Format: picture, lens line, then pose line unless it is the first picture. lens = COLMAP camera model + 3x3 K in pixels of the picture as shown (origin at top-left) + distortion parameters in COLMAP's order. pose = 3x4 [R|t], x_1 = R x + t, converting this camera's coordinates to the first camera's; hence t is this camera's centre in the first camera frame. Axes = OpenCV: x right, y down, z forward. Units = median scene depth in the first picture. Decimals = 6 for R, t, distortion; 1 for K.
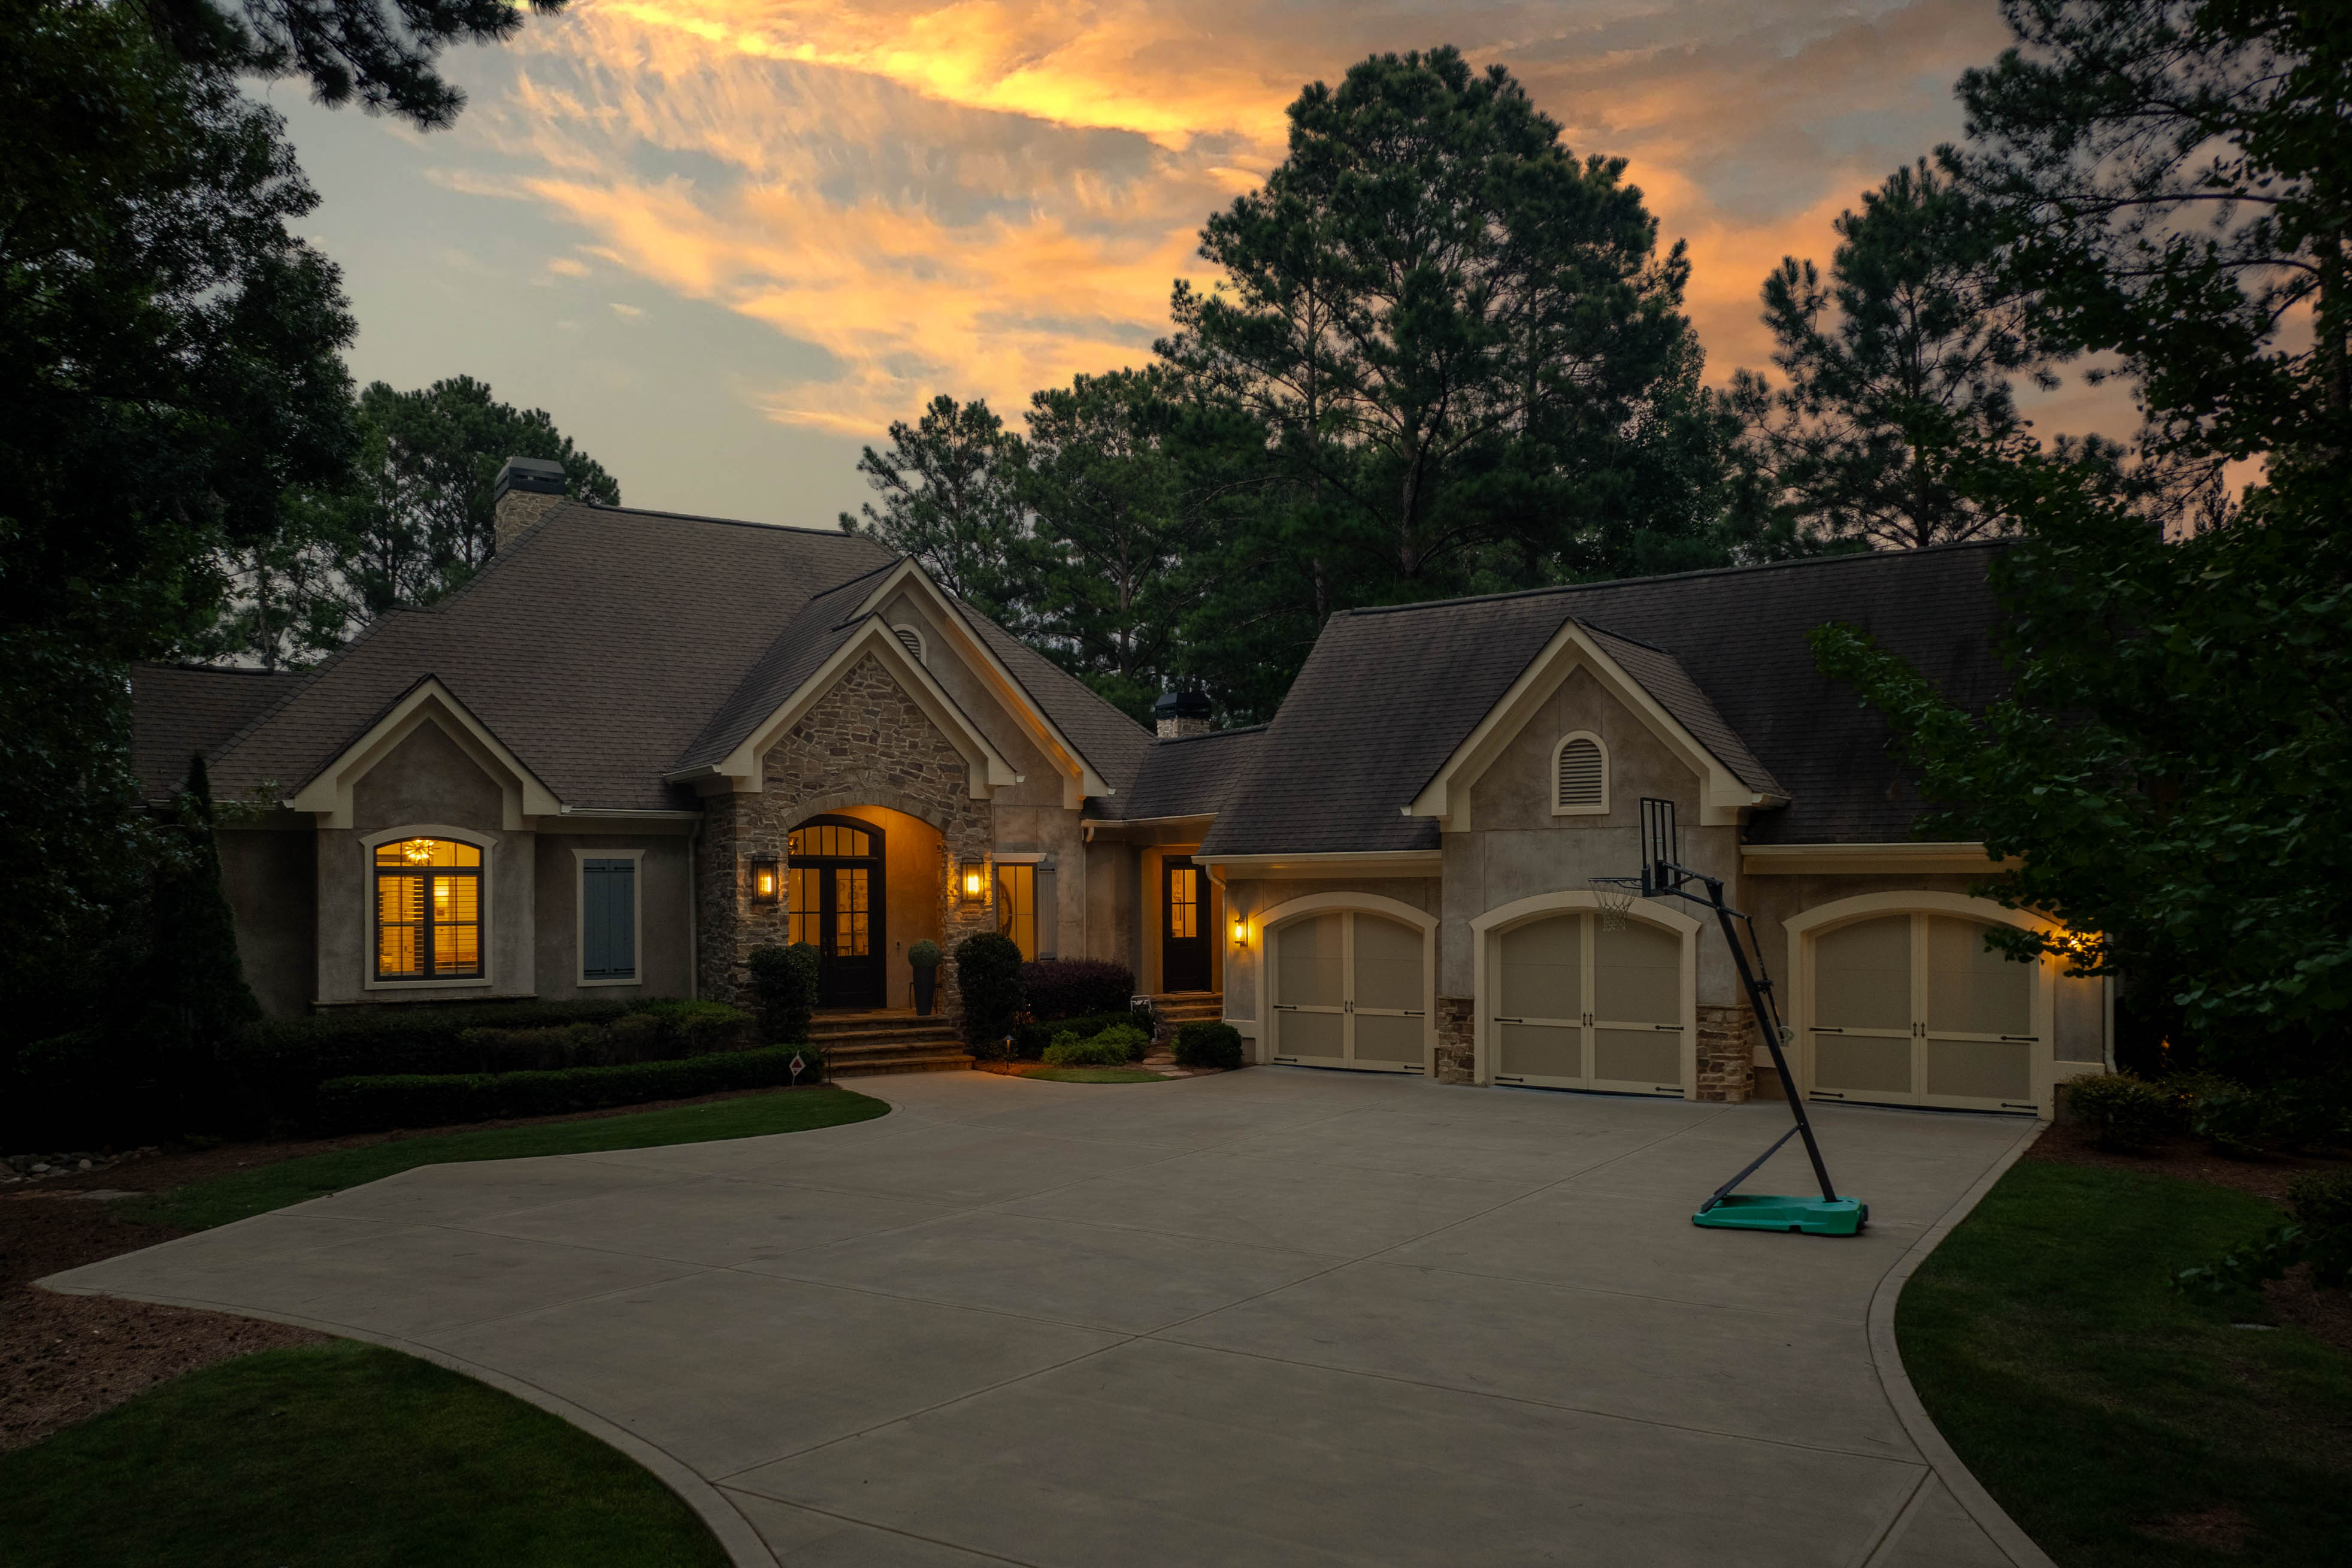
lens RADIAL K [[1661.7, 0, 1172.1], [0, 1661.7, 879.0], [0, 0, 1]] dist [-0.013624, -0.050993]
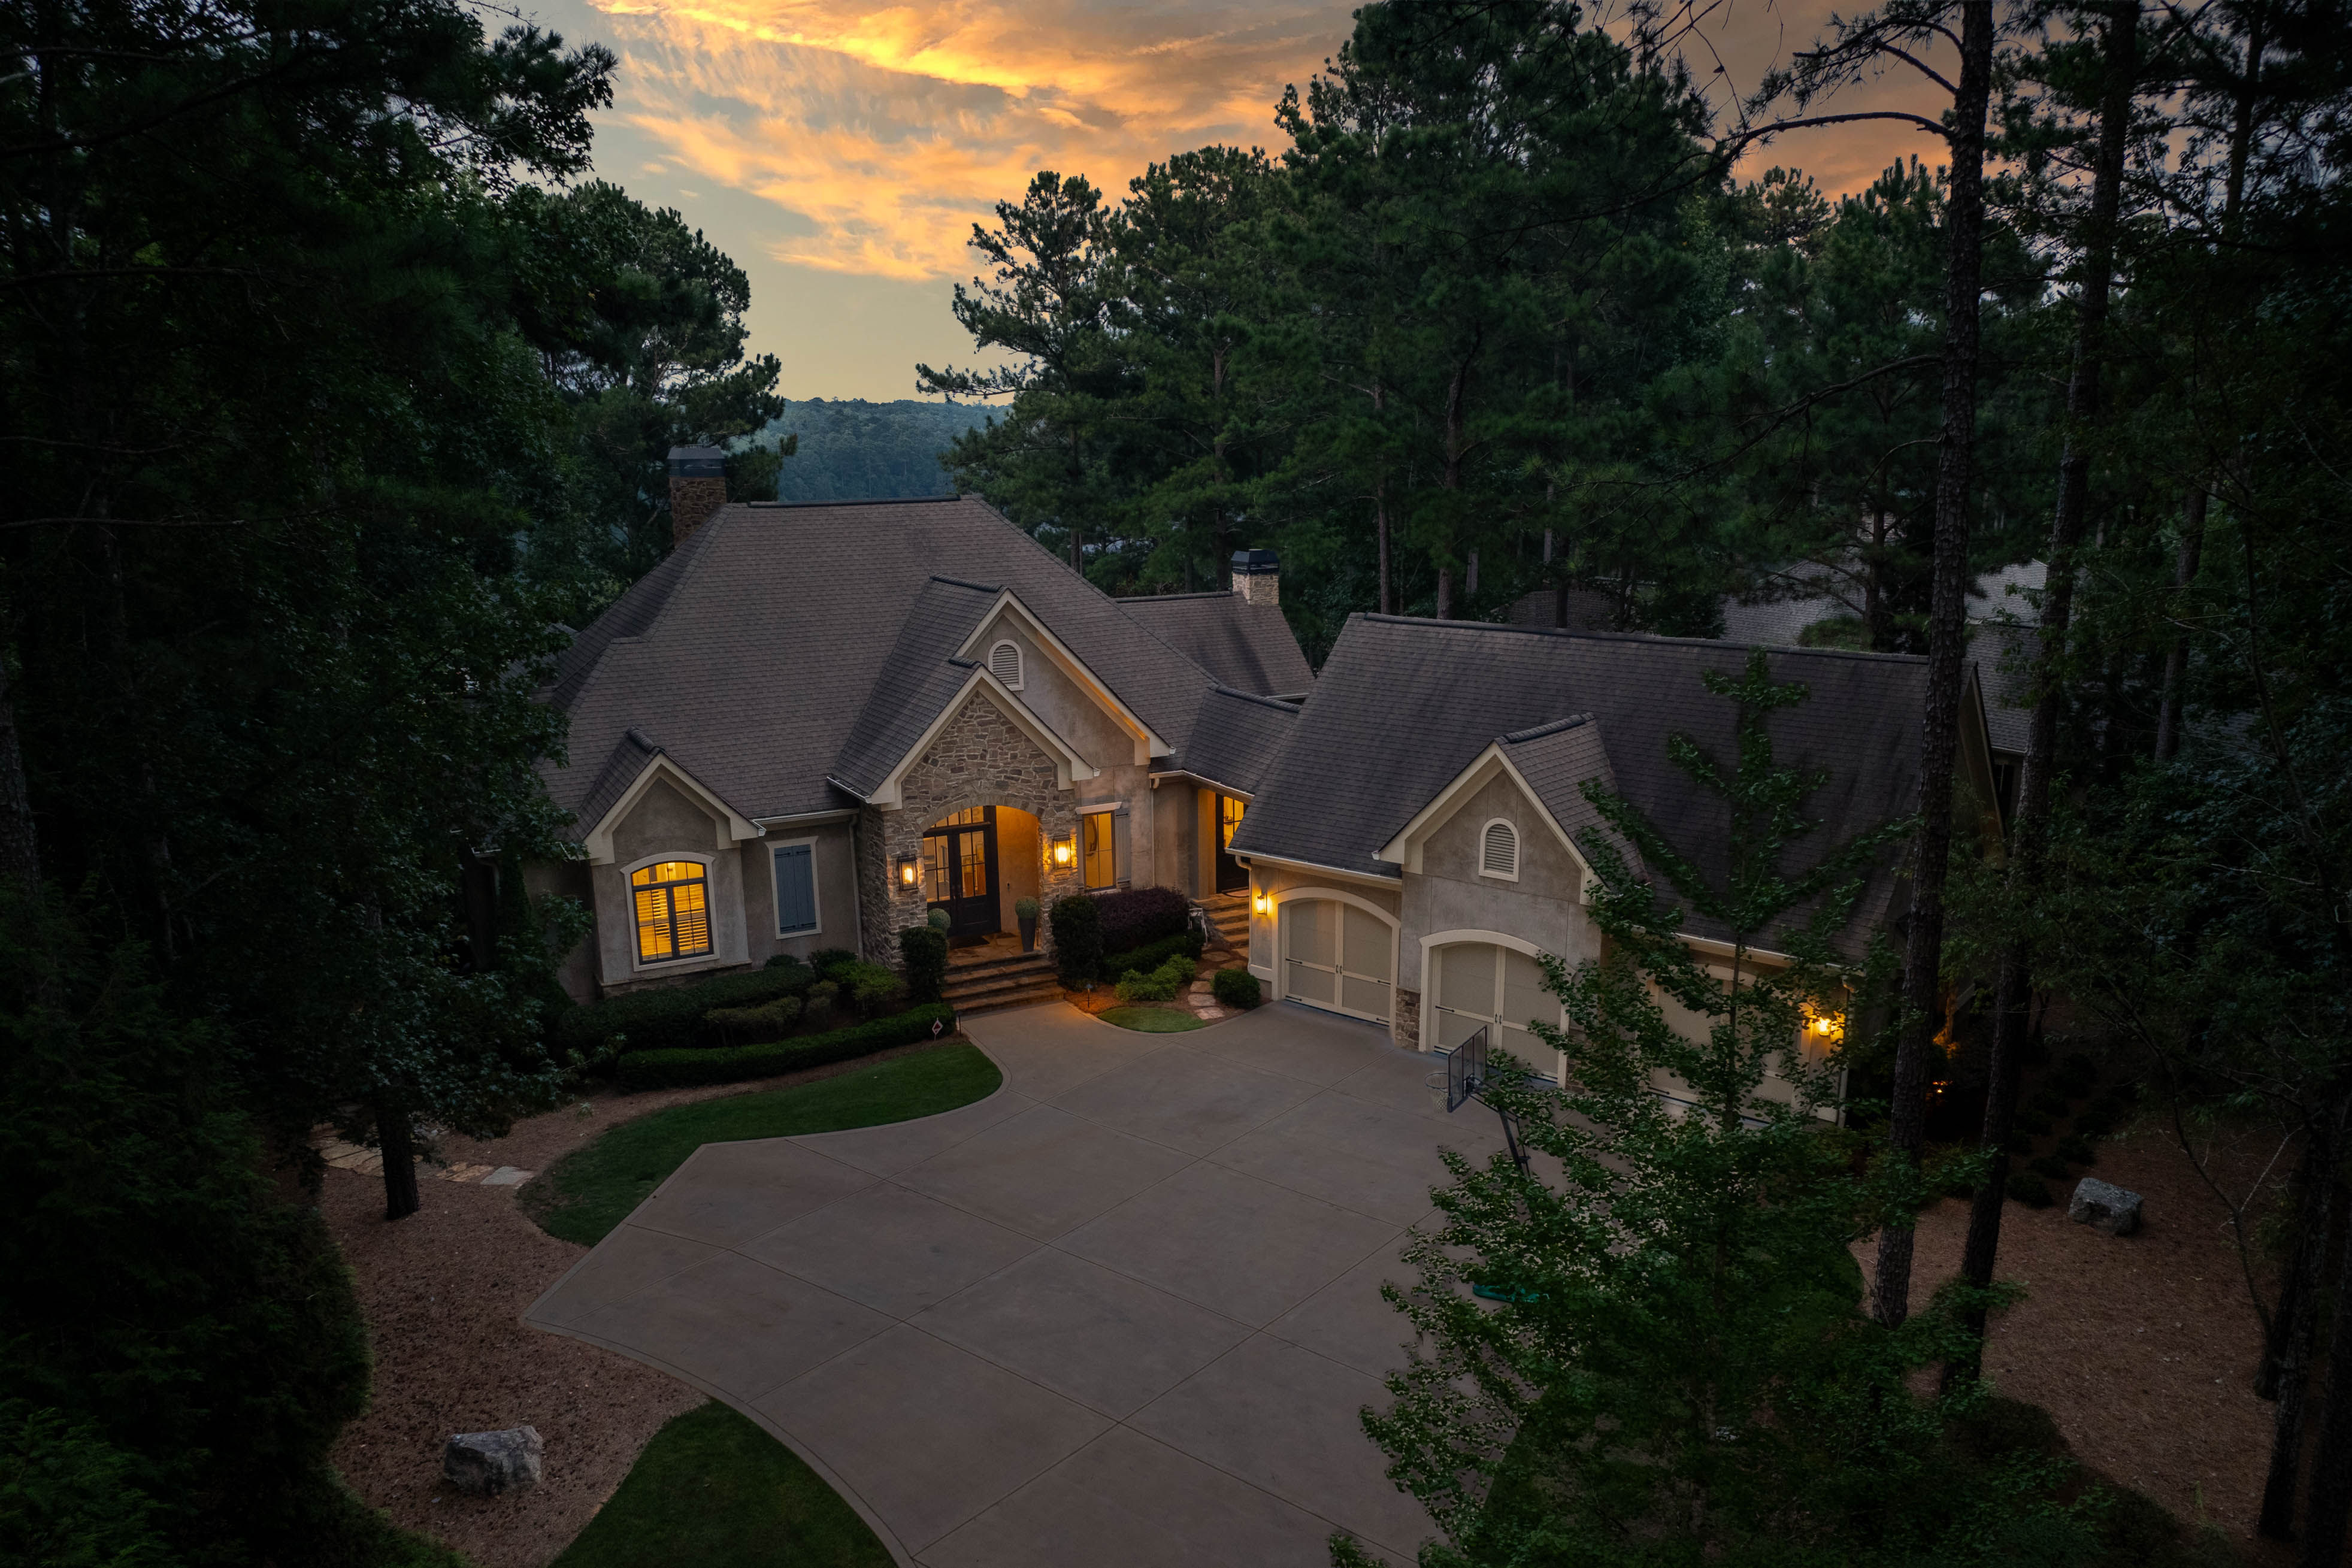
lens RADIAL K [[1661.7, 0, 1172.1], [0, 1661.7, 879.0], [0, 0, 1]] dist [-0.013624, -0.050993]
pose [[0.996797, 0.014491, -0.078652, 0.074209], [0.006755, 0.964679, 0.263343, -0.339190], [0.079690, -0.263030, 0.961491, -0.278243]]
